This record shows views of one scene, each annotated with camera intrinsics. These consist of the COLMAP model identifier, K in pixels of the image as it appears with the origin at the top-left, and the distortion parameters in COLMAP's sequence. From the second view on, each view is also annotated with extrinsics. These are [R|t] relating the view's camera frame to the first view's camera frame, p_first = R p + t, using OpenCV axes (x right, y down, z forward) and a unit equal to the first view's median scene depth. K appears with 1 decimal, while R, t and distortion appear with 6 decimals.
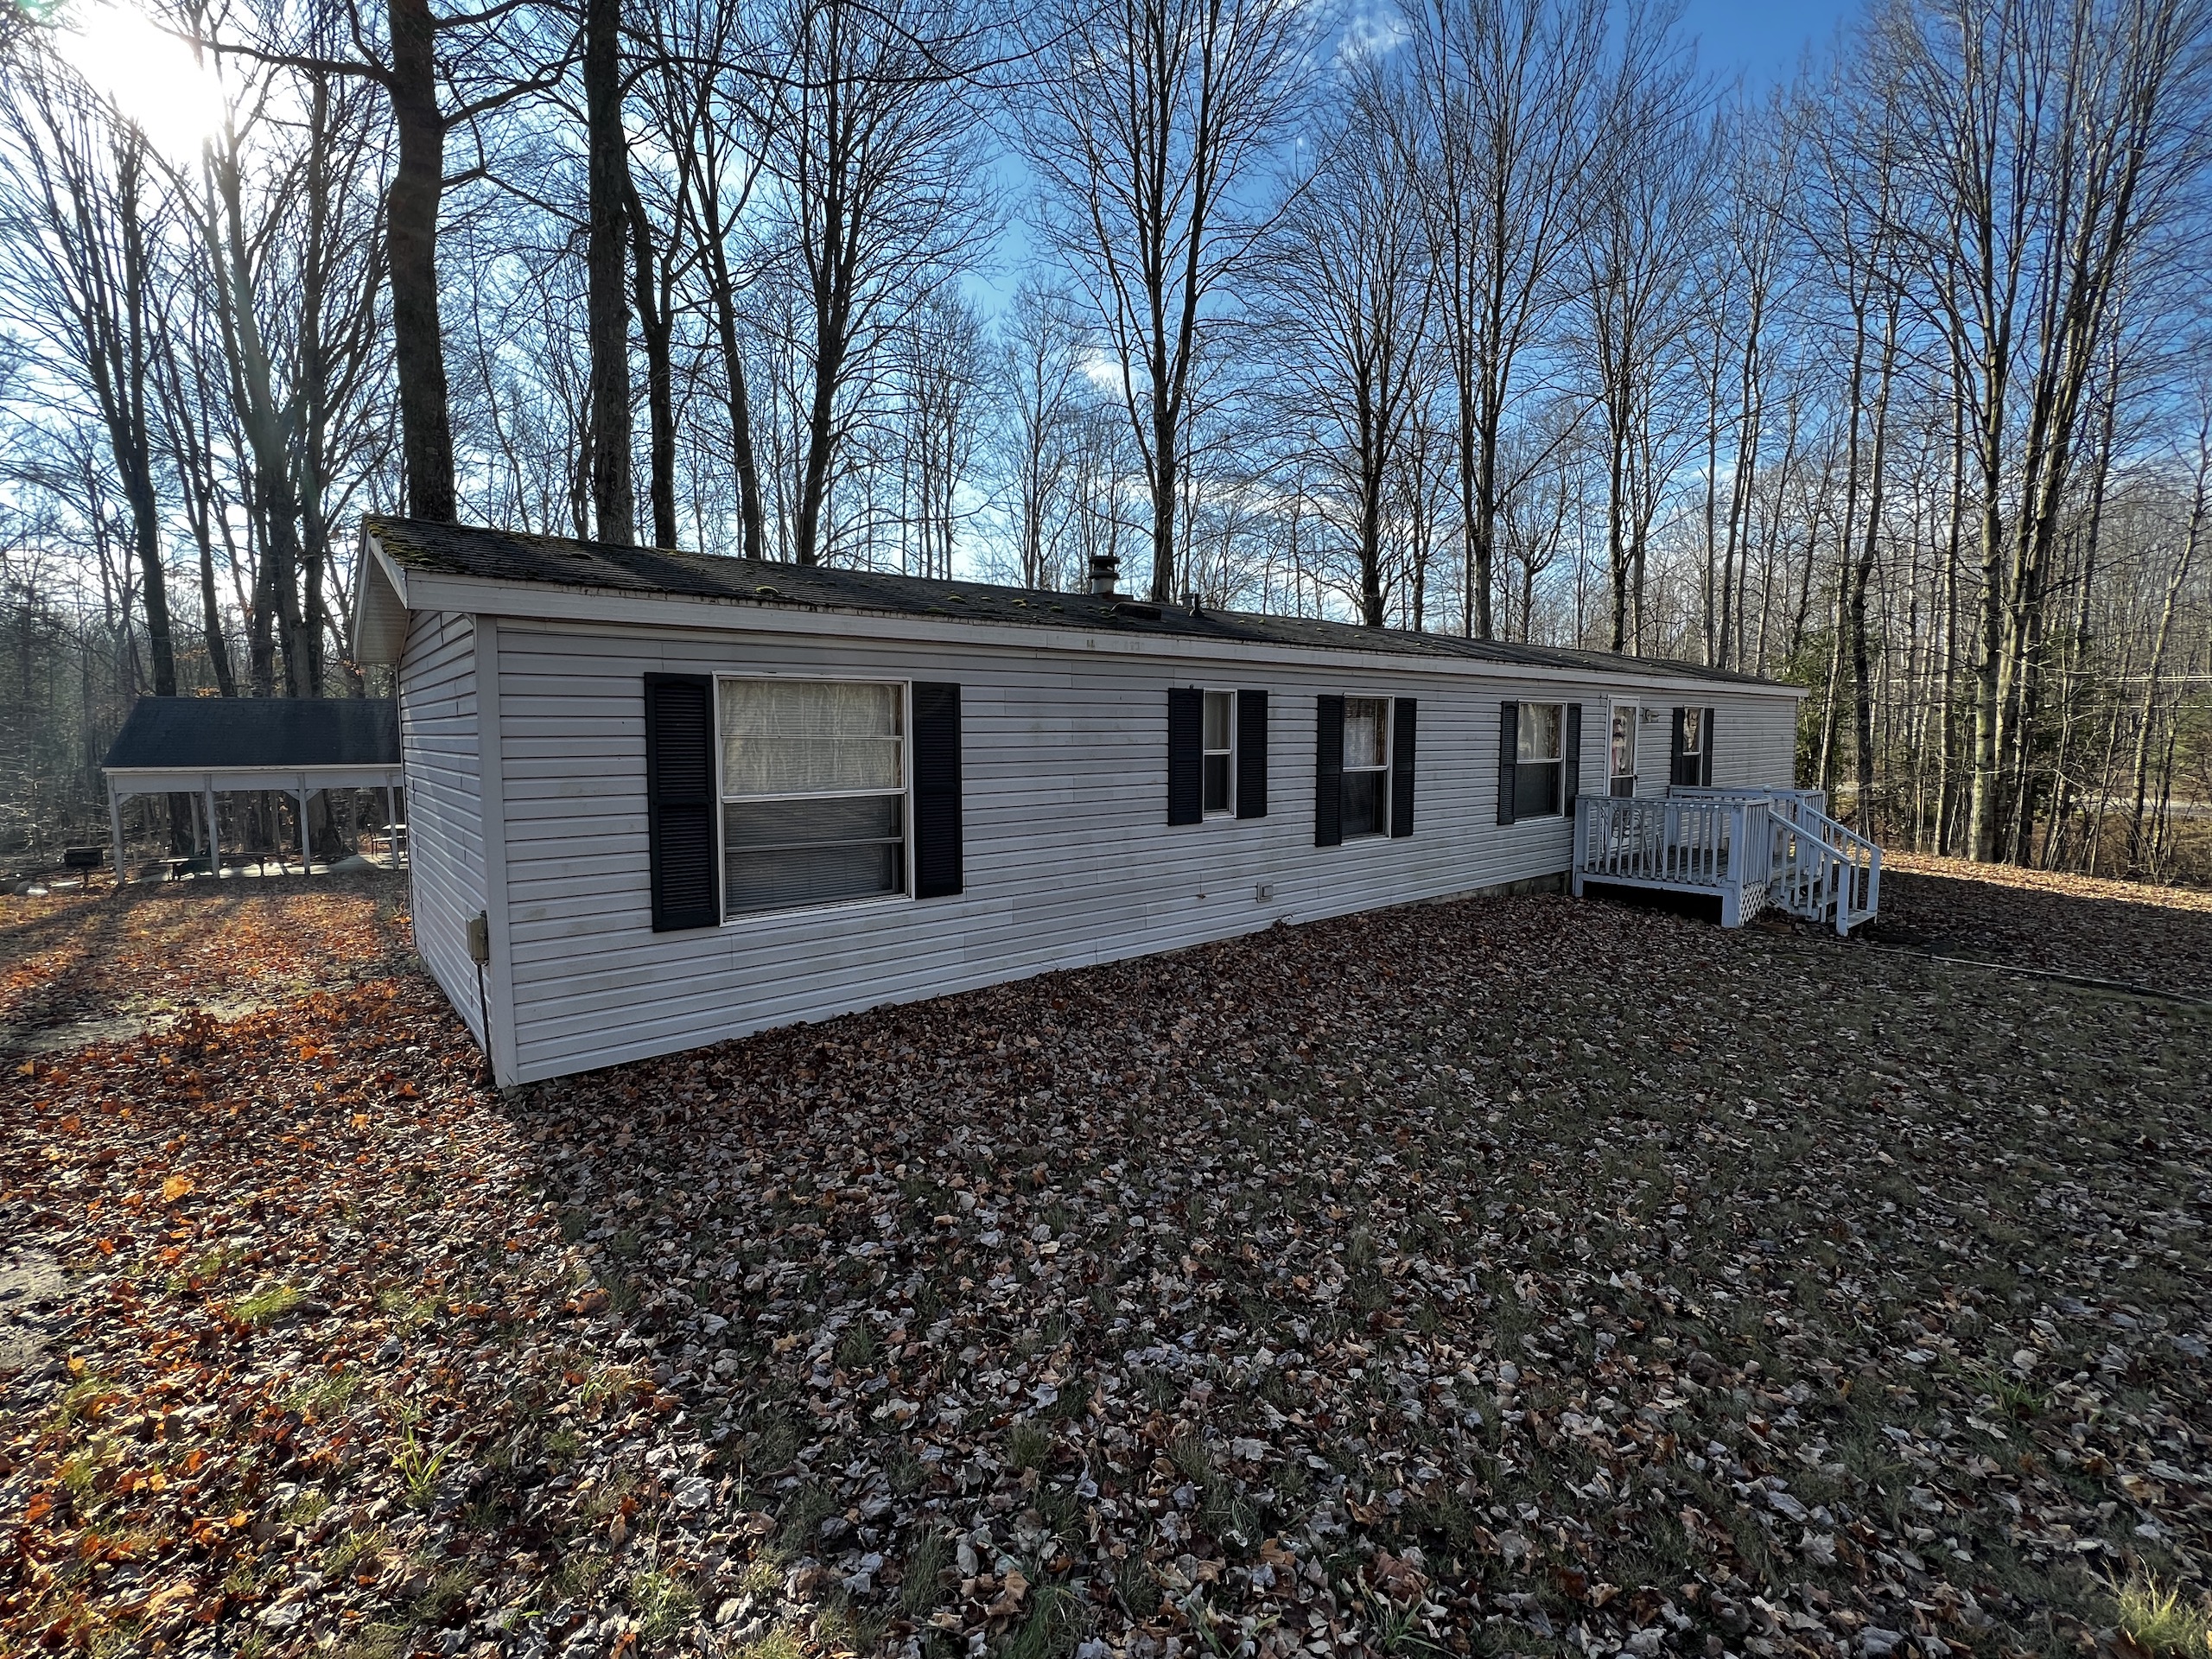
lens RADIAL K [[976.9, 0, 1108.7], [0, 976.9, 825.9], [0, 0, 1]] dist [0.001878, 0.001374]
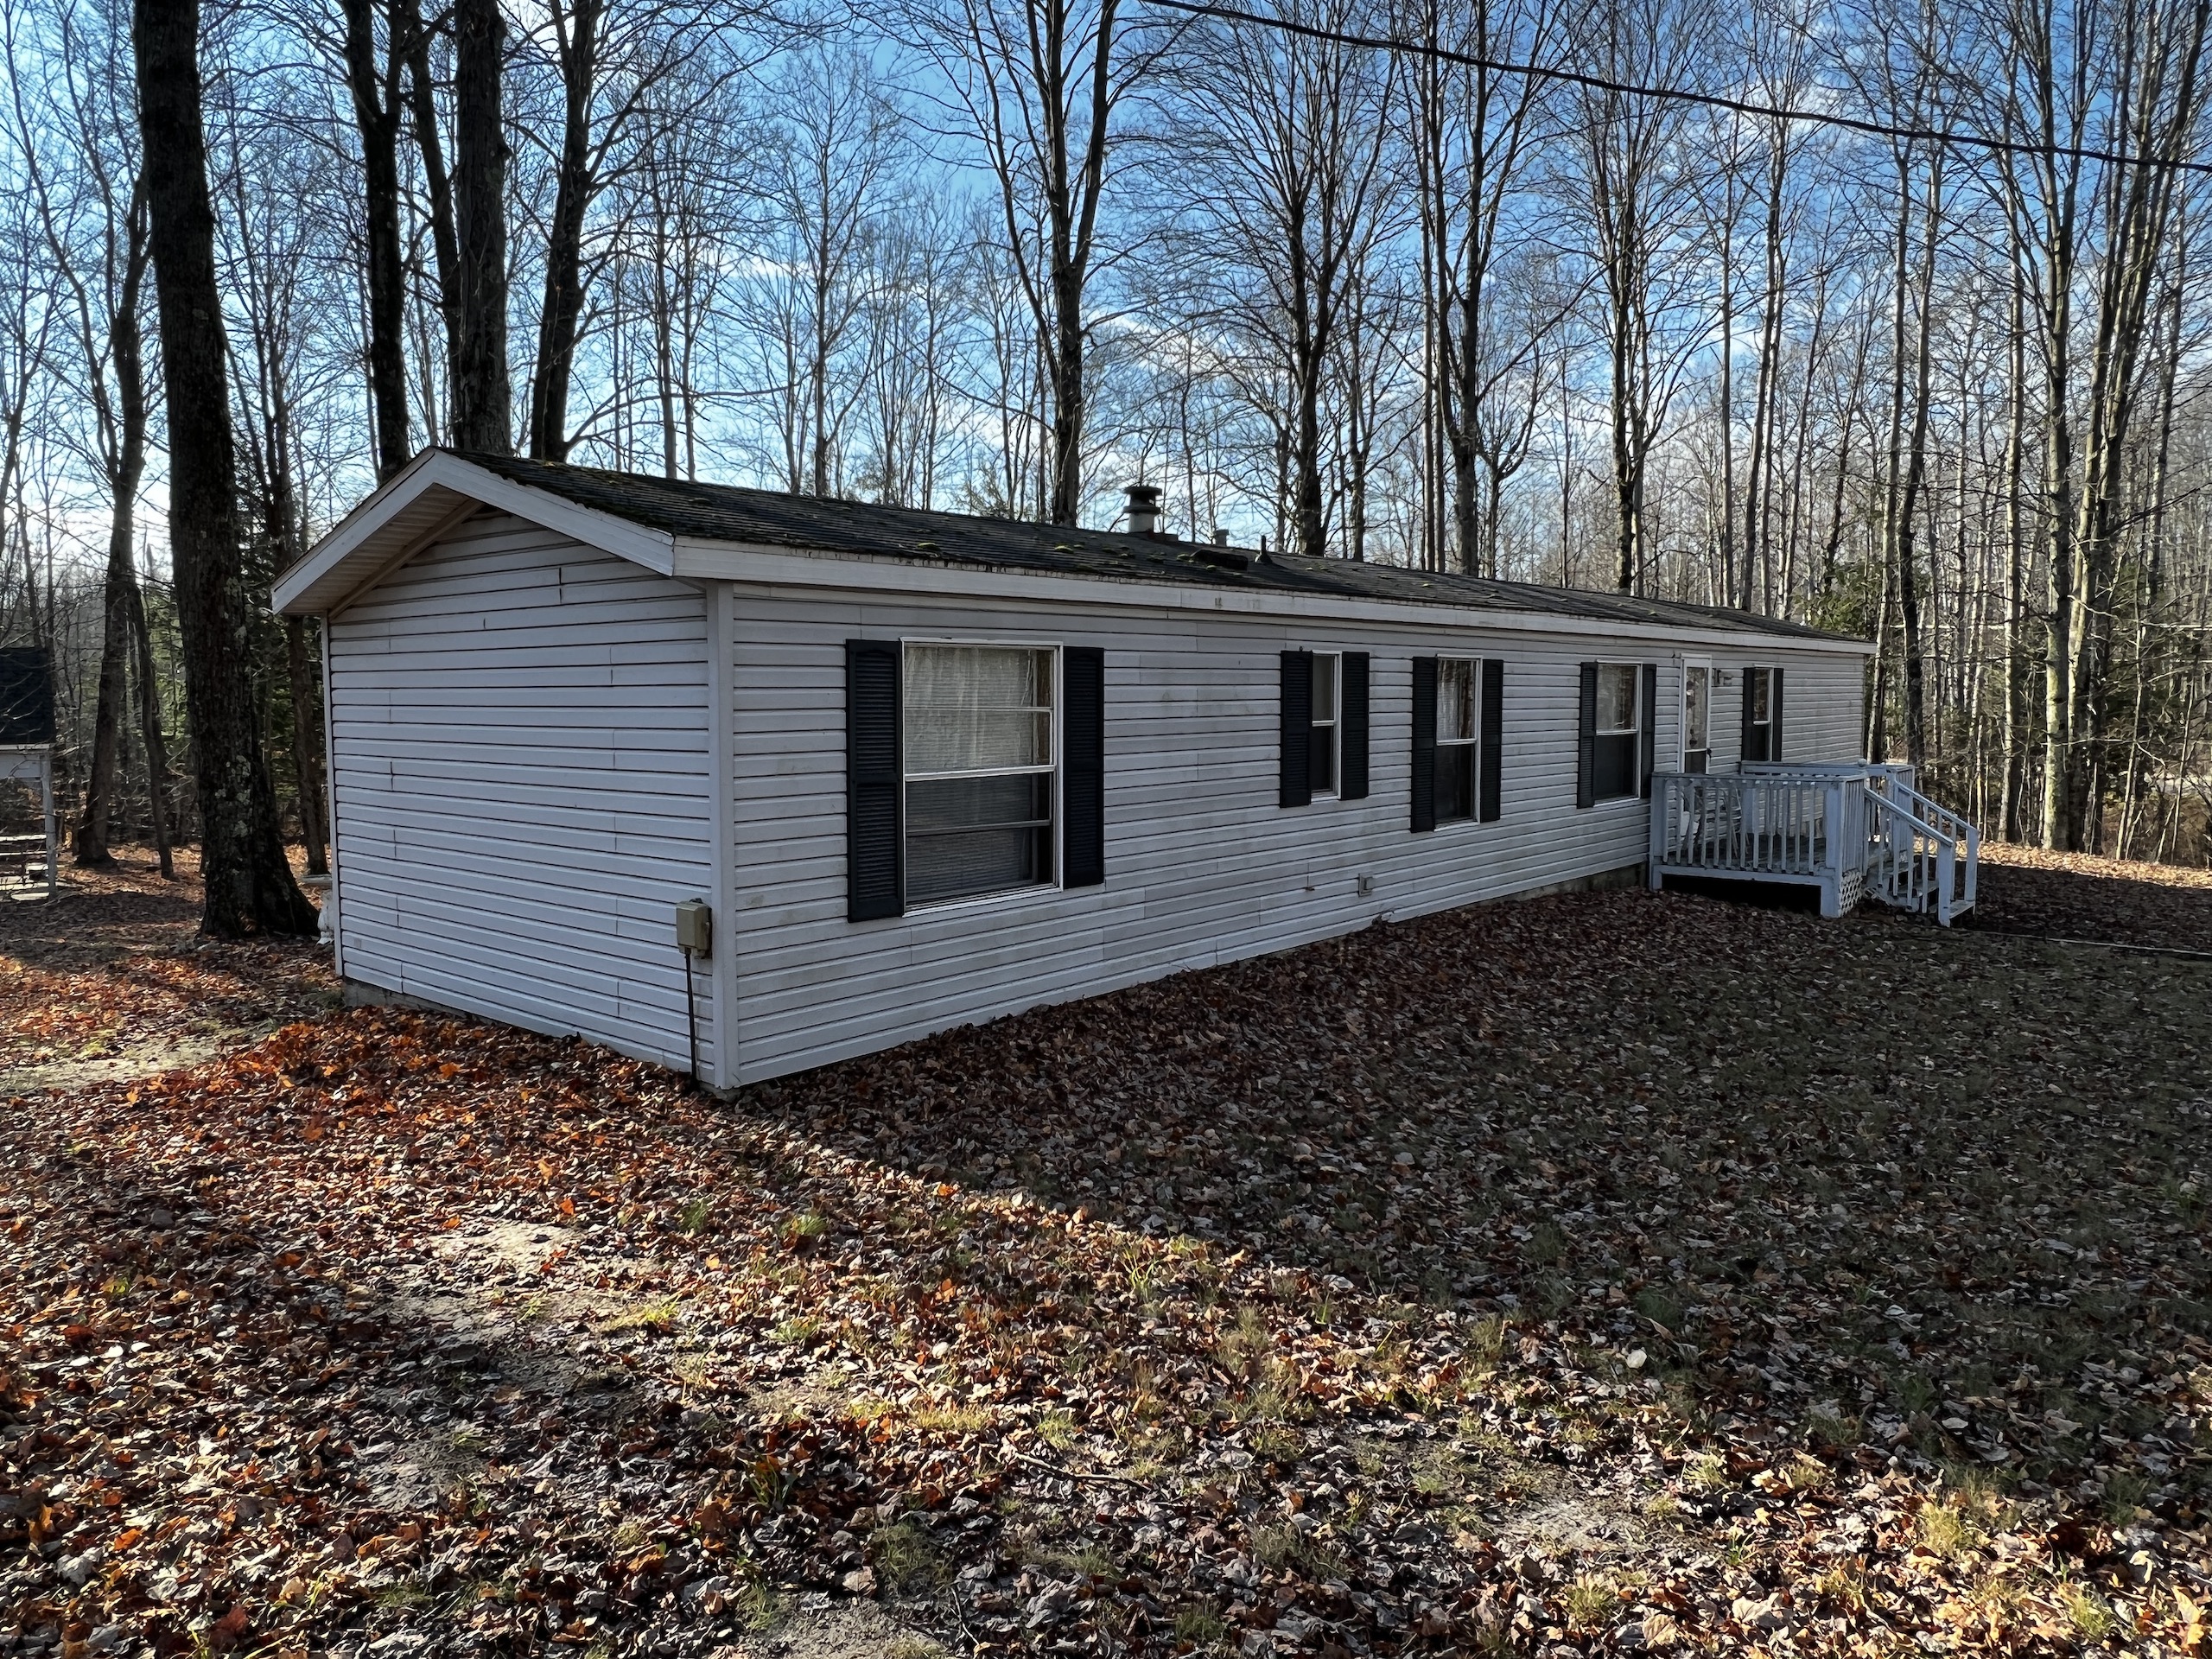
lens RADIAL K [[1463.5, 0, 1103.6], [0, 1463.5, 827.3], [0, 0, 1]] dist [0.010741, -0.006452]
pose [[0.986416, -0.015763, 0.163508, -0.242707], [0.016478, 0.999860, -0.003019, 0.014757], [-0.163438, 0.005672, 0.986537, -0.210305]]
